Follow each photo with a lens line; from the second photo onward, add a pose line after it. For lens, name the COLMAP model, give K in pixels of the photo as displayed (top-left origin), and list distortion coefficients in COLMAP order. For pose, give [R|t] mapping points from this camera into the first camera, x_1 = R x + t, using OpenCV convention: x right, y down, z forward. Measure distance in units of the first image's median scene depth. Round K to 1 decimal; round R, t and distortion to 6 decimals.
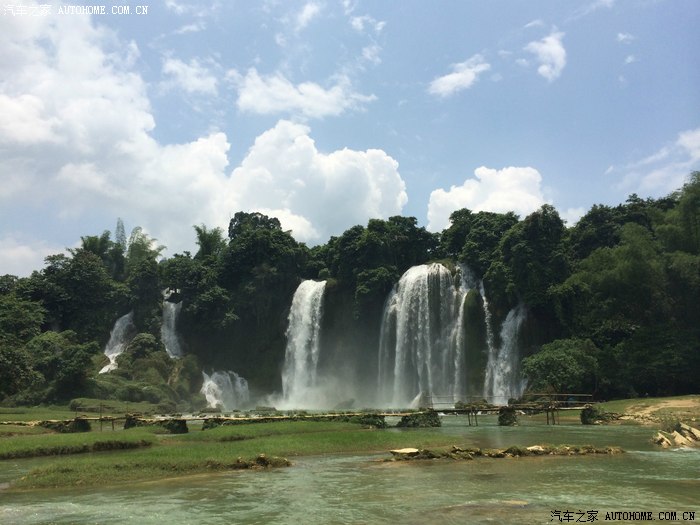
lens RADIAL K [[608.2, 0, 350.0], [0, 608.2, 262.5], [0, 0, 1]] dist [0.099878, -0.122329]
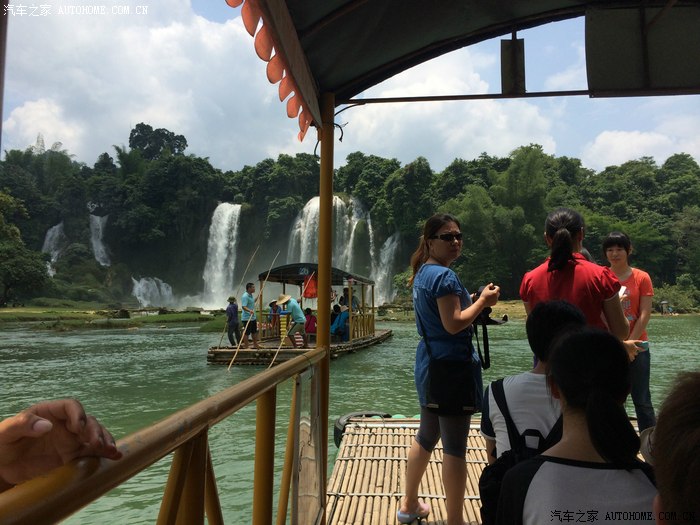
lens RADIAL K [[608.2, 0, 350.0], [0, 608.2, 262.5], [0, 0, 1]] dist [0.099878, -0.122329]
pose [[0.981246, 0.026581, 0.190918, -0.058476], [-0.055178, 0.987734, 0.146071, -0.047086], [-0.184693, -0.153866, 0.970677, -0.223093]]
